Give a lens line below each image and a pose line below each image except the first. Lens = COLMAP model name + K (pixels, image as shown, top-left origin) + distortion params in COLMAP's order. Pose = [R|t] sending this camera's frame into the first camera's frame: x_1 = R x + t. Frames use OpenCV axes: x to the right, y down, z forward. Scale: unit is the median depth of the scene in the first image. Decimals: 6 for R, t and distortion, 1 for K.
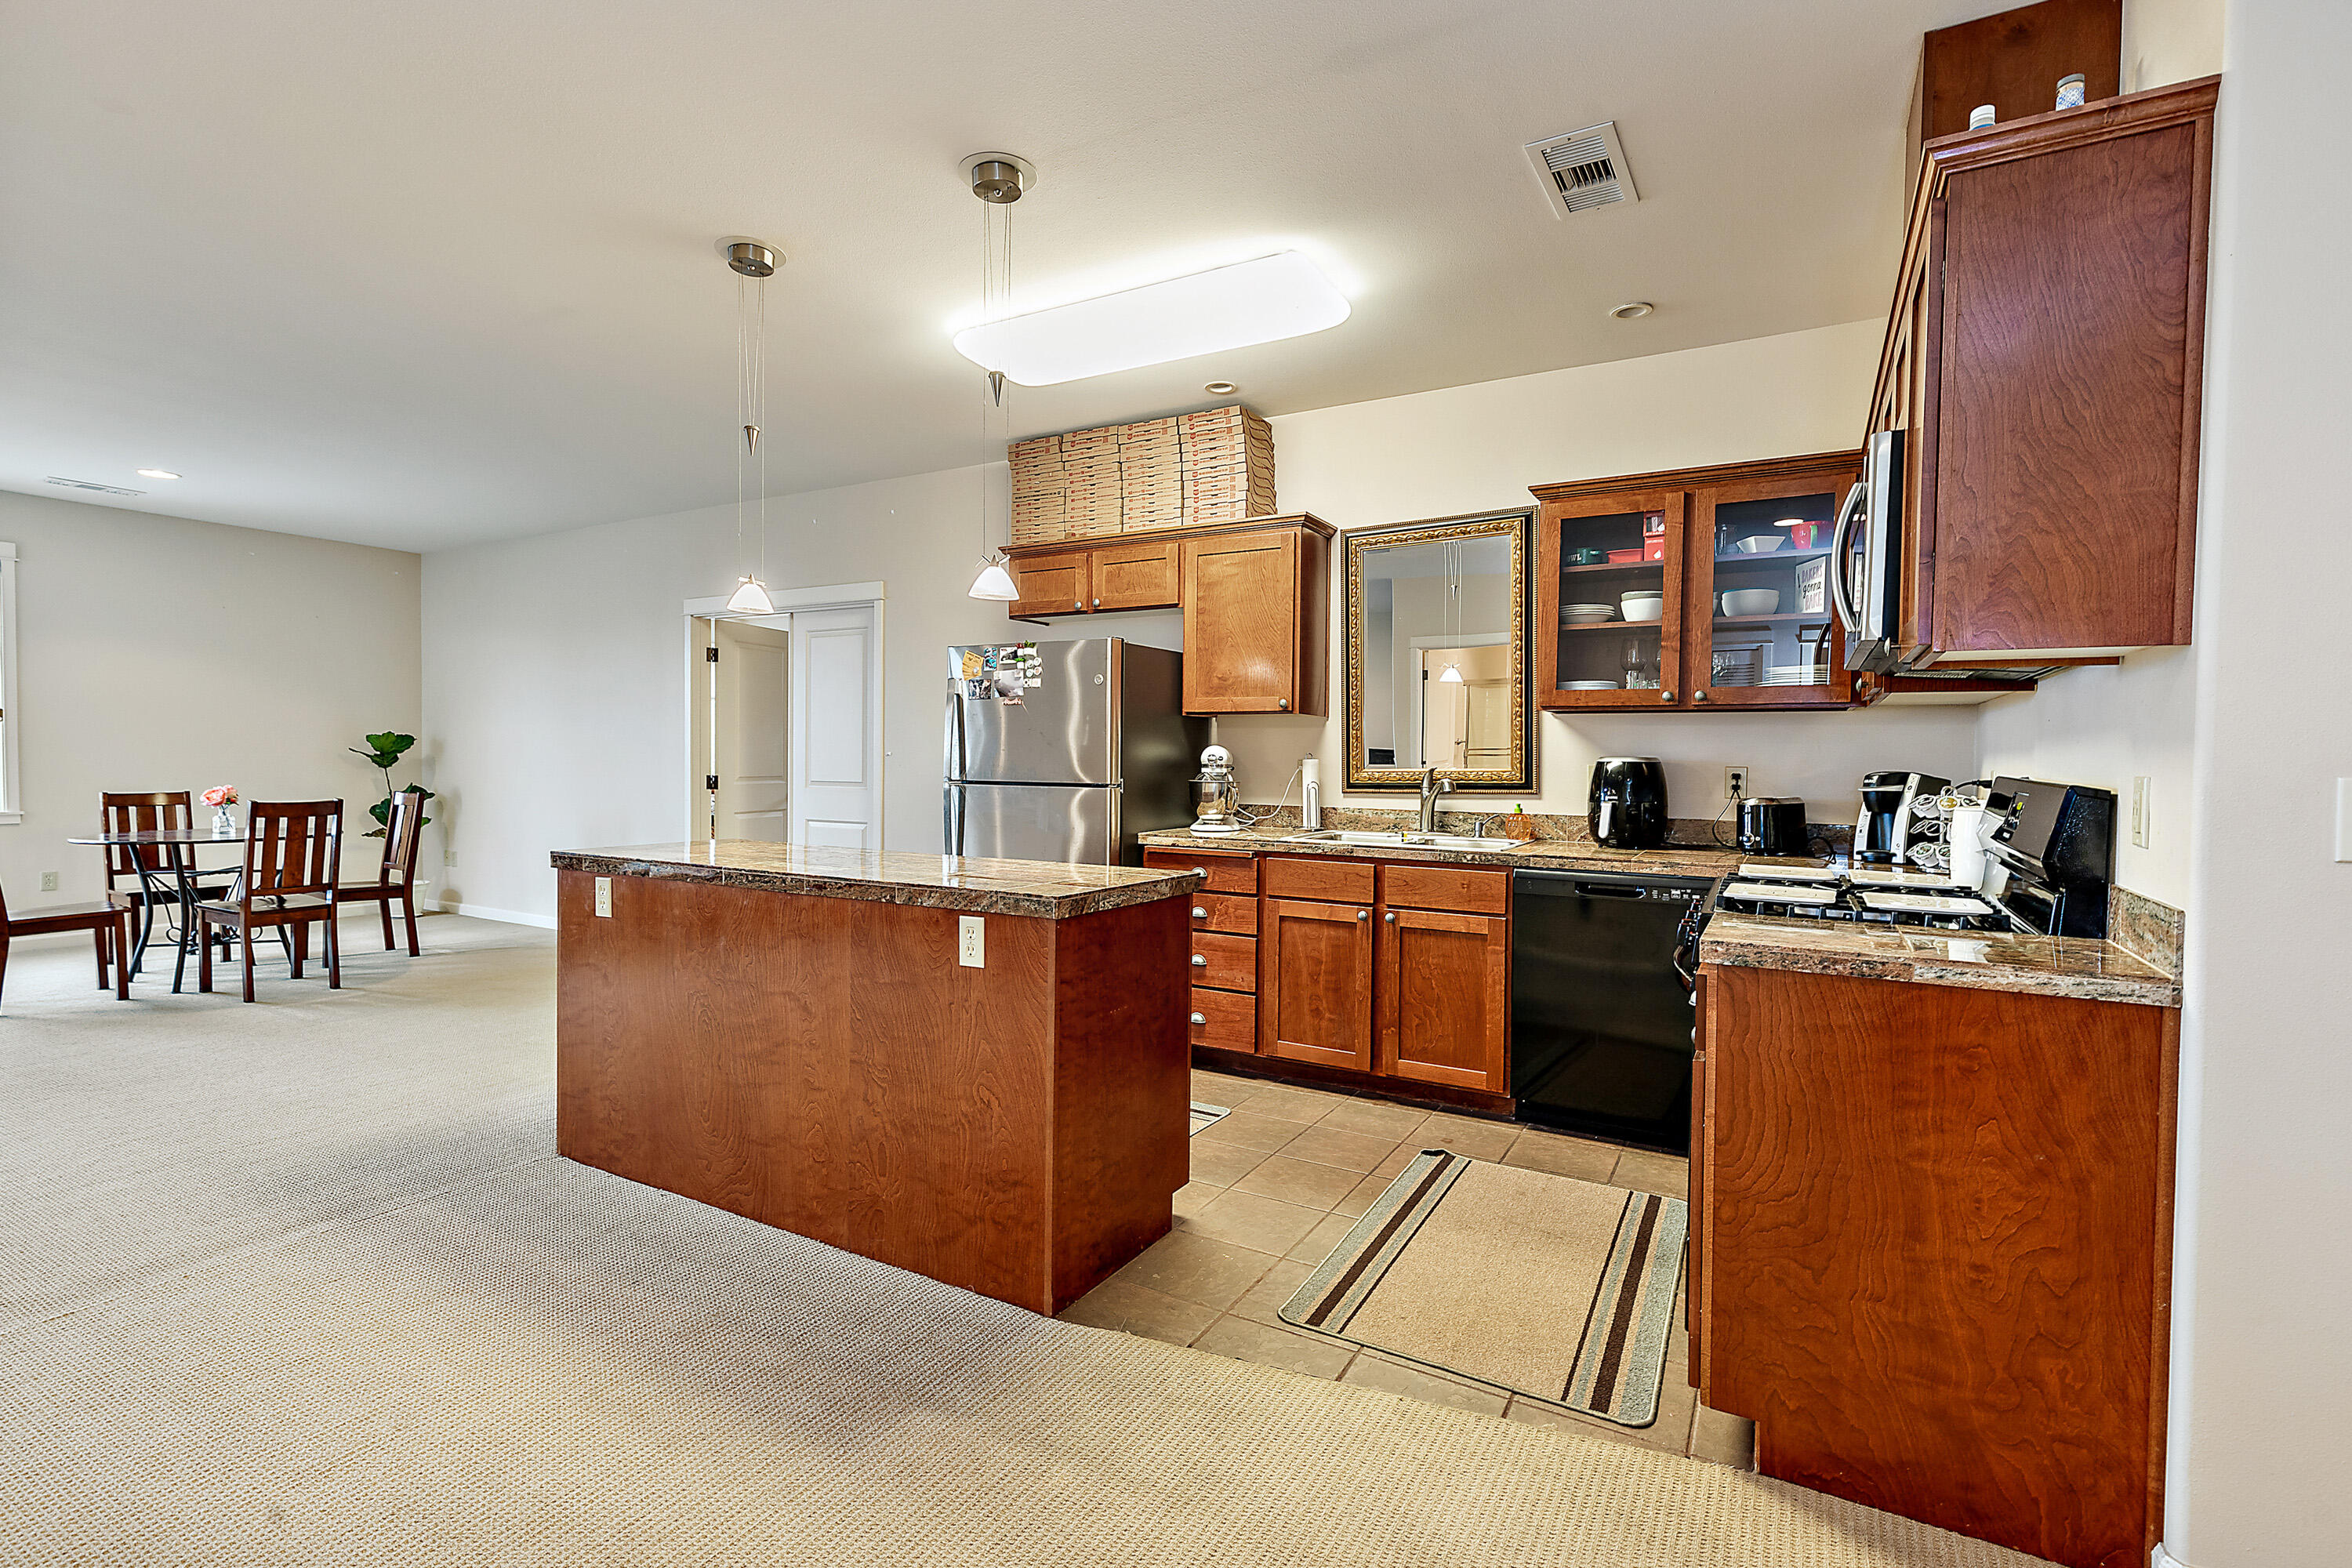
lens RADIAL K [[1079.9, 0, 1176.7], [0, 1079.9, 785.4], [0, 0, 1]] dist [0.004276, 0.000118]
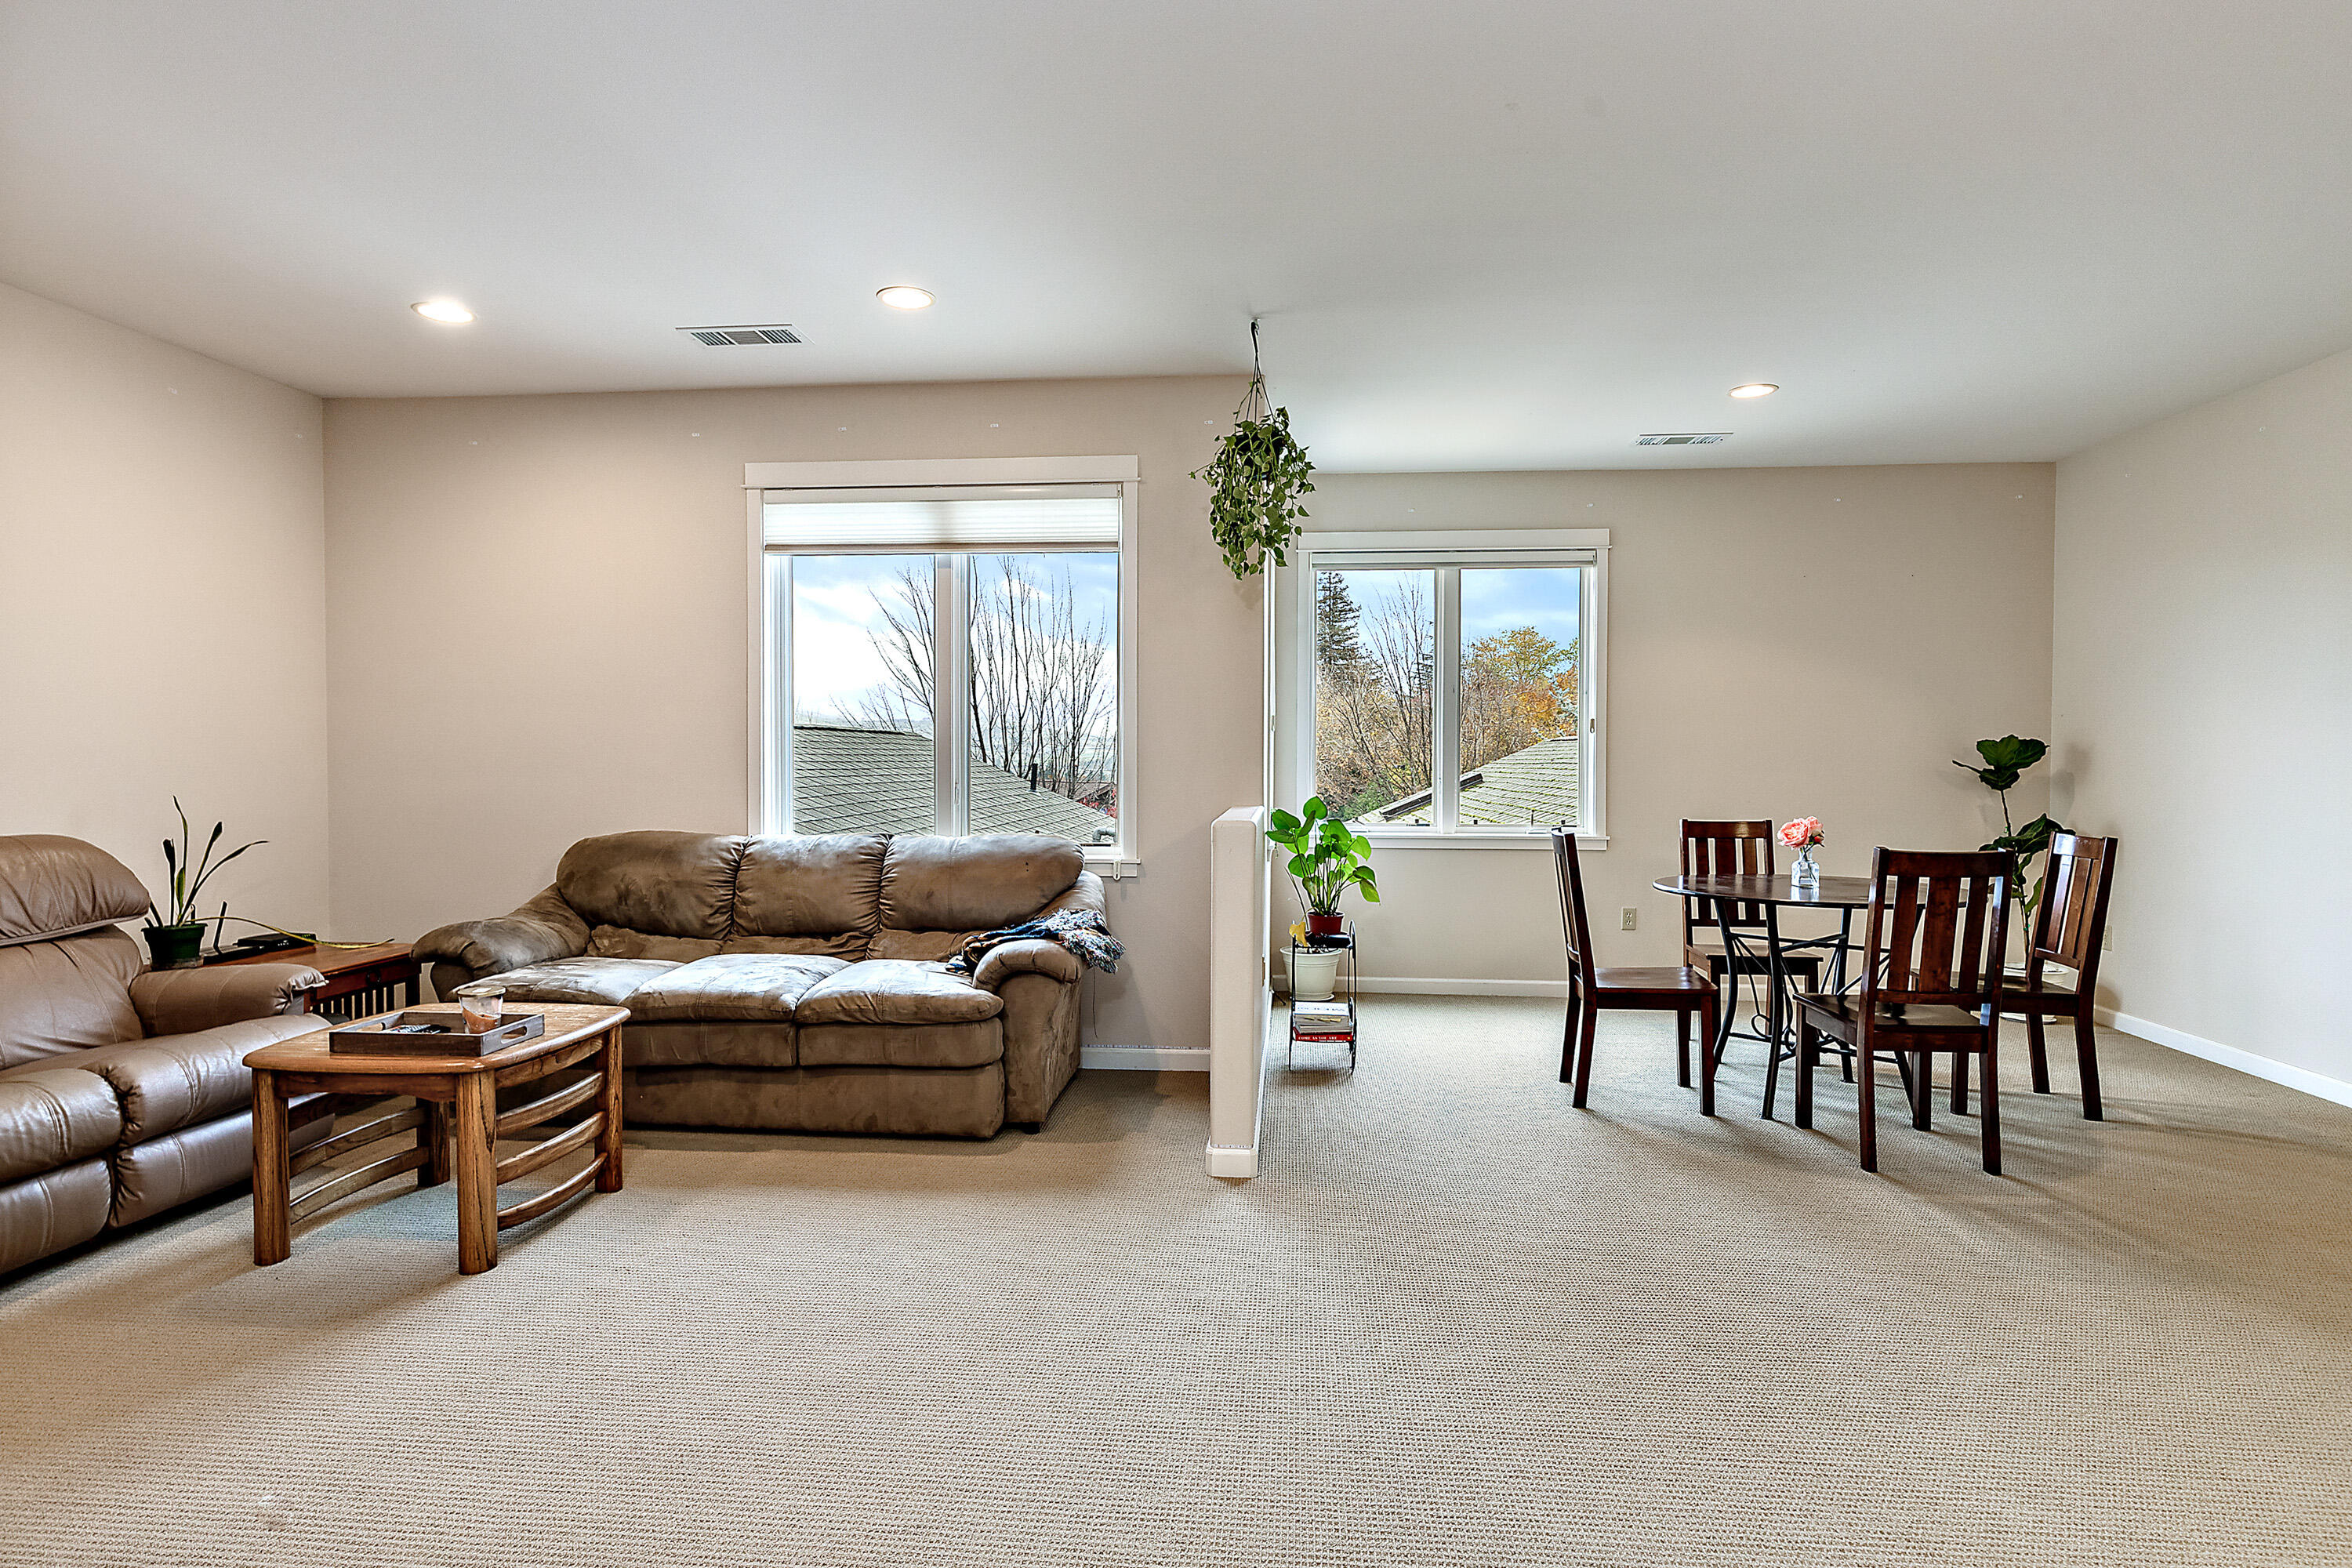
lens RADIAL K [[1240.4, 0, 1173.4], [0, 1240.4, 776.2], [0, 0, 1]] dist [0.003590, -0.002309]
pose [[0.410633, 0.004590, -0.911789, -0.323266], [-0.024013, 0.999695, -0.005782, -0.010387], [0.911485, 0.024269, 0.410618, 0.294097]]
